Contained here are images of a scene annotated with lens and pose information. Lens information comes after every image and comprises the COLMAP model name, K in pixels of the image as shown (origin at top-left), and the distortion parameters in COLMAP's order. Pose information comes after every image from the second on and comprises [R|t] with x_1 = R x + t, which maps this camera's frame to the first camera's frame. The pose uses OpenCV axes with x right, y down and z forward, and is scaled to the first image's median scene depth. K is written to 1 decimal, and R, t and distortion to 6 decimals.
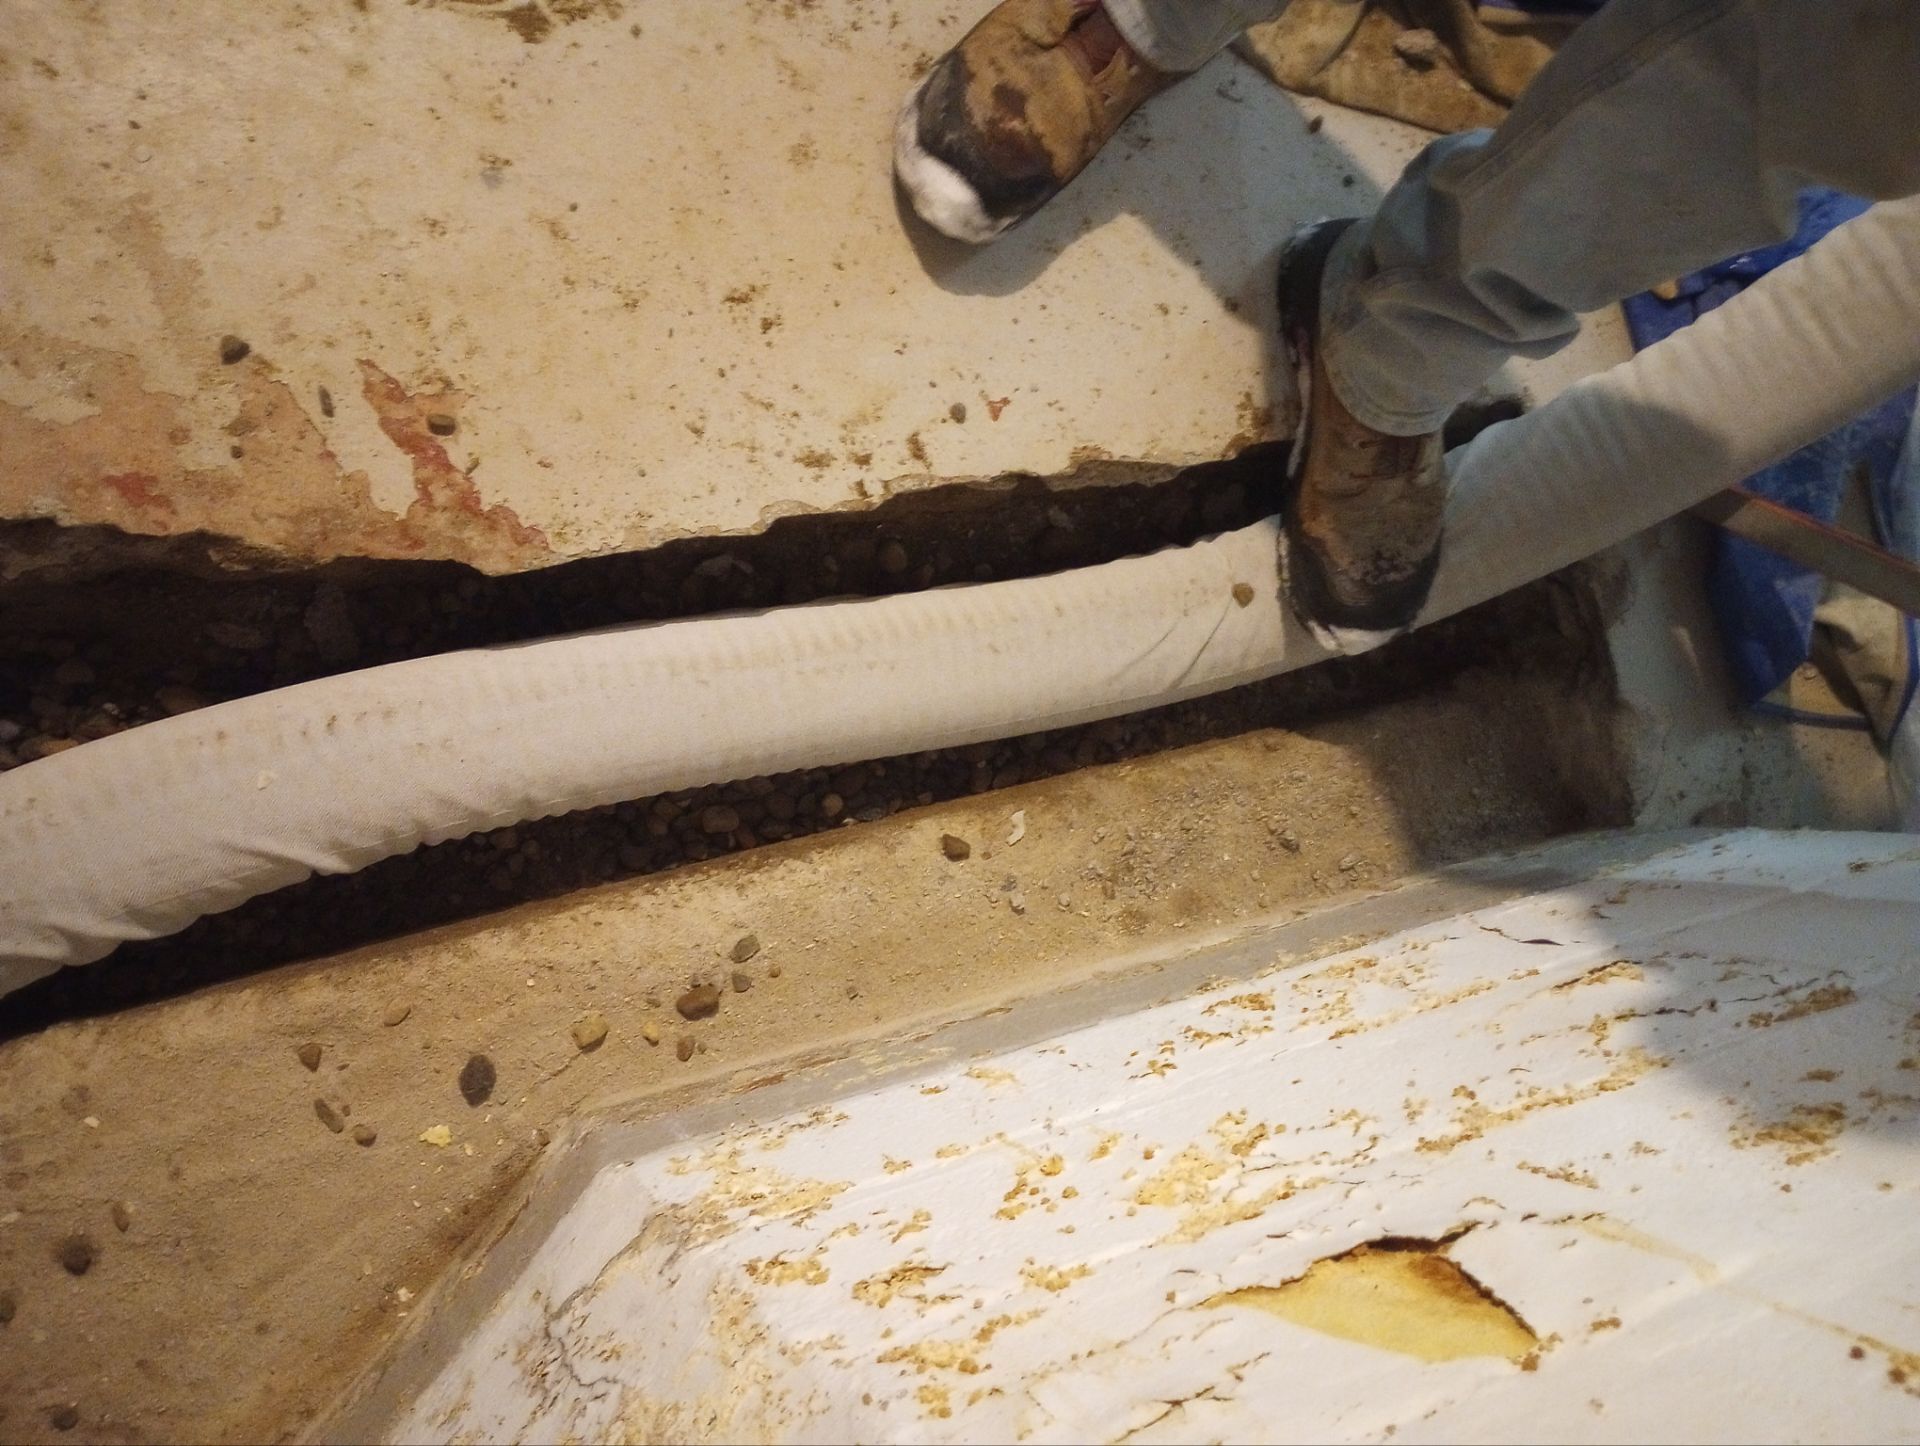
lens RADIAL K [[1638.5, 0, 960.0], [0, 1638.5, 723.0], [0, 0, 1]] dist [0.080312, -0.115446]
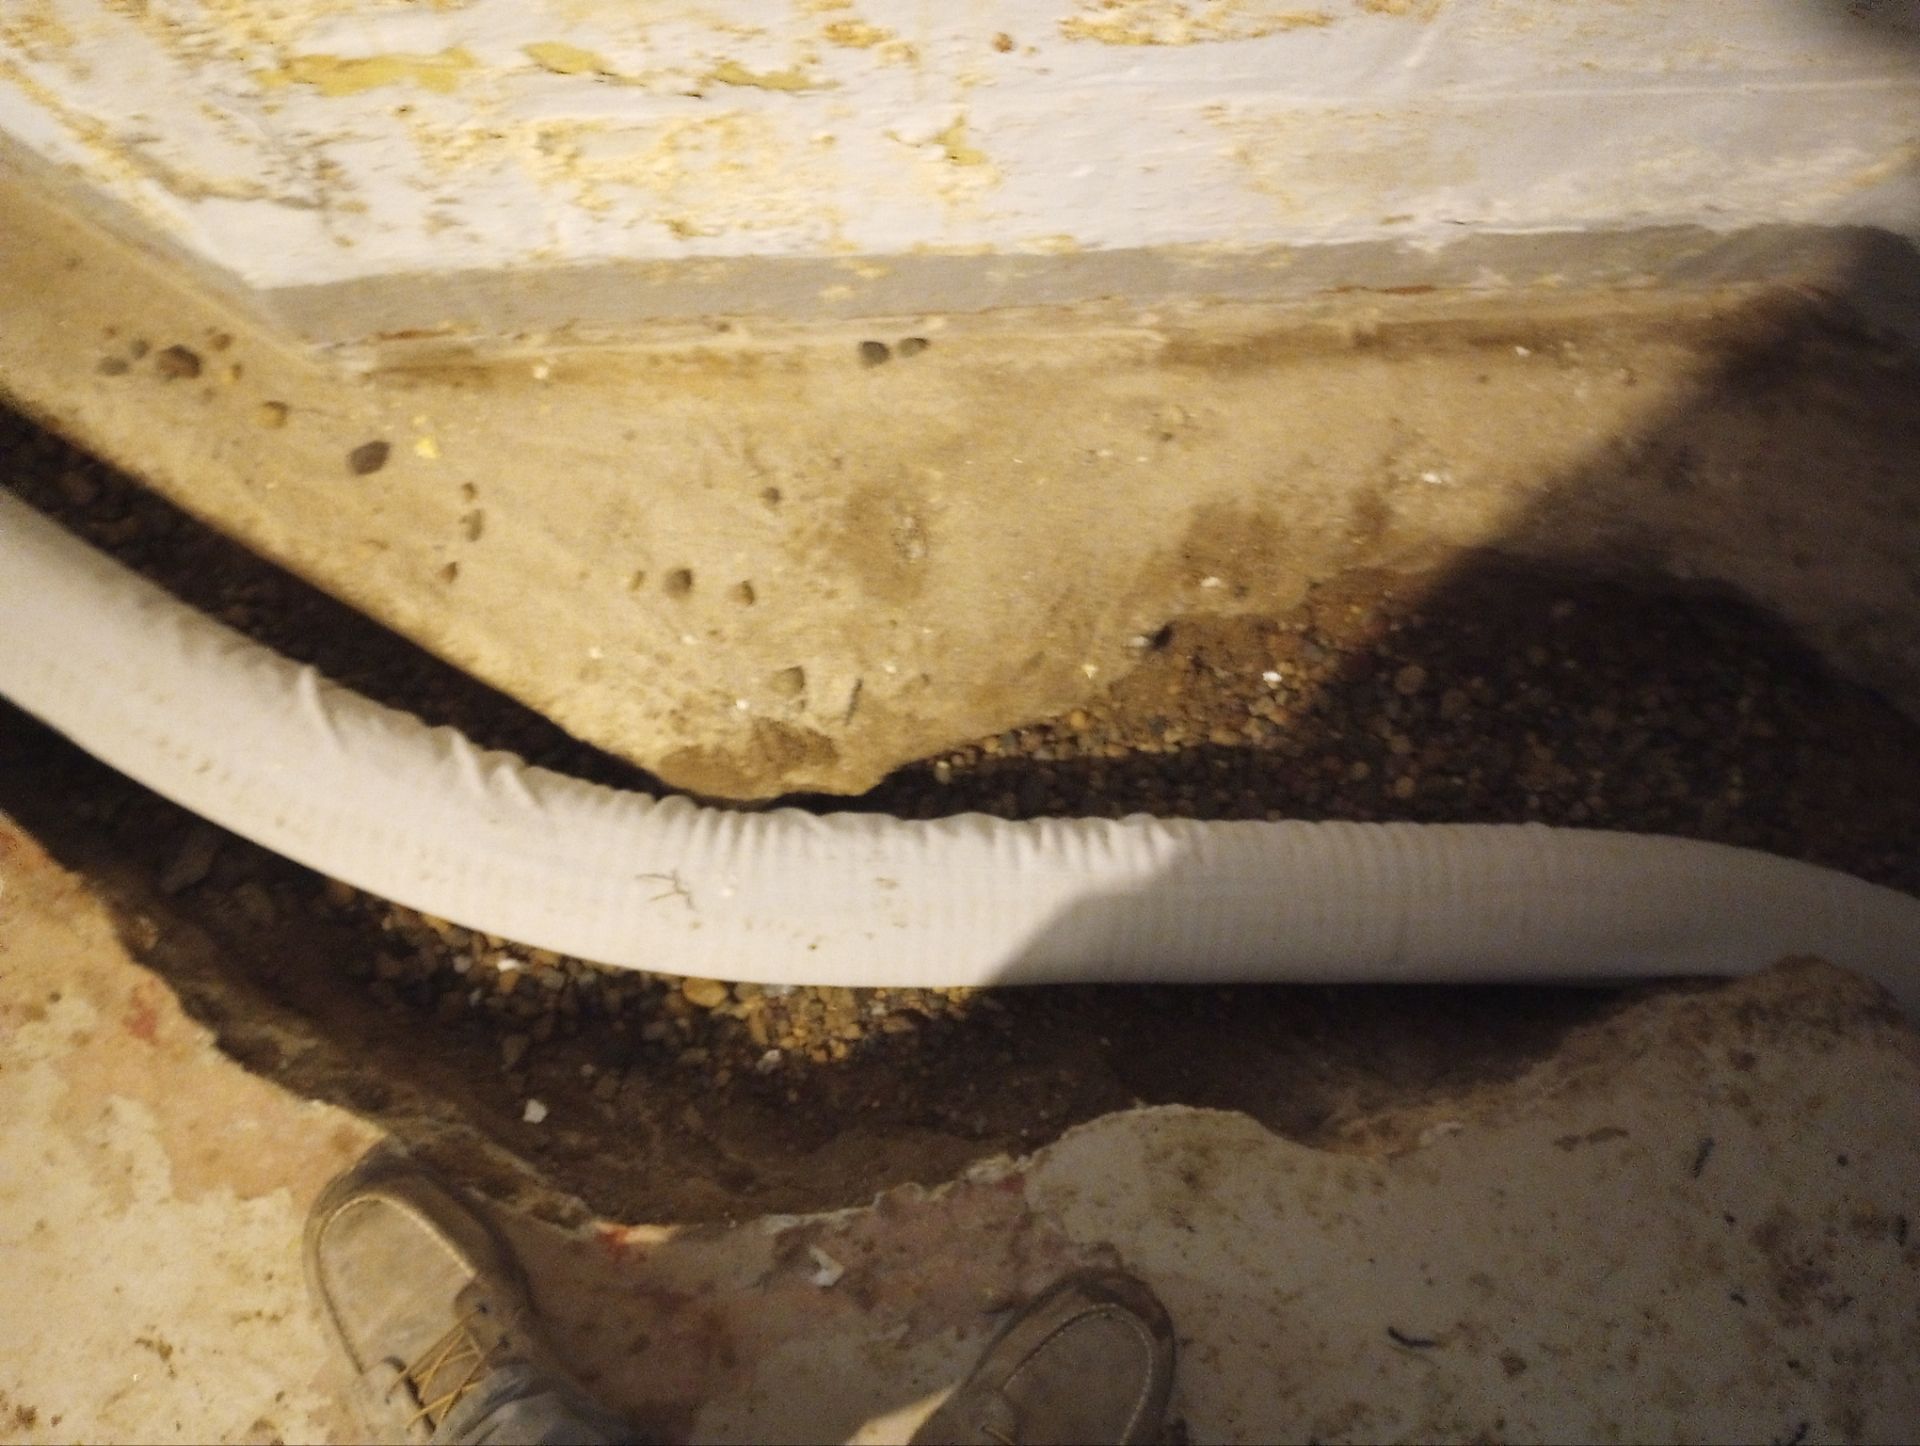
lens RADIAL K [[1638.5, 0, 960.0], [0, 1638.5, 723.0], [0, 0, 1]] dist [0.080312, -0.115446]
pose [[-0.653740, -0.685749, -0.319958, -0.335262], [0.661011, -0.723322, 0.199676, 0.134541], [-0.368360, -0.080960, 0.926151, -0.201352]]
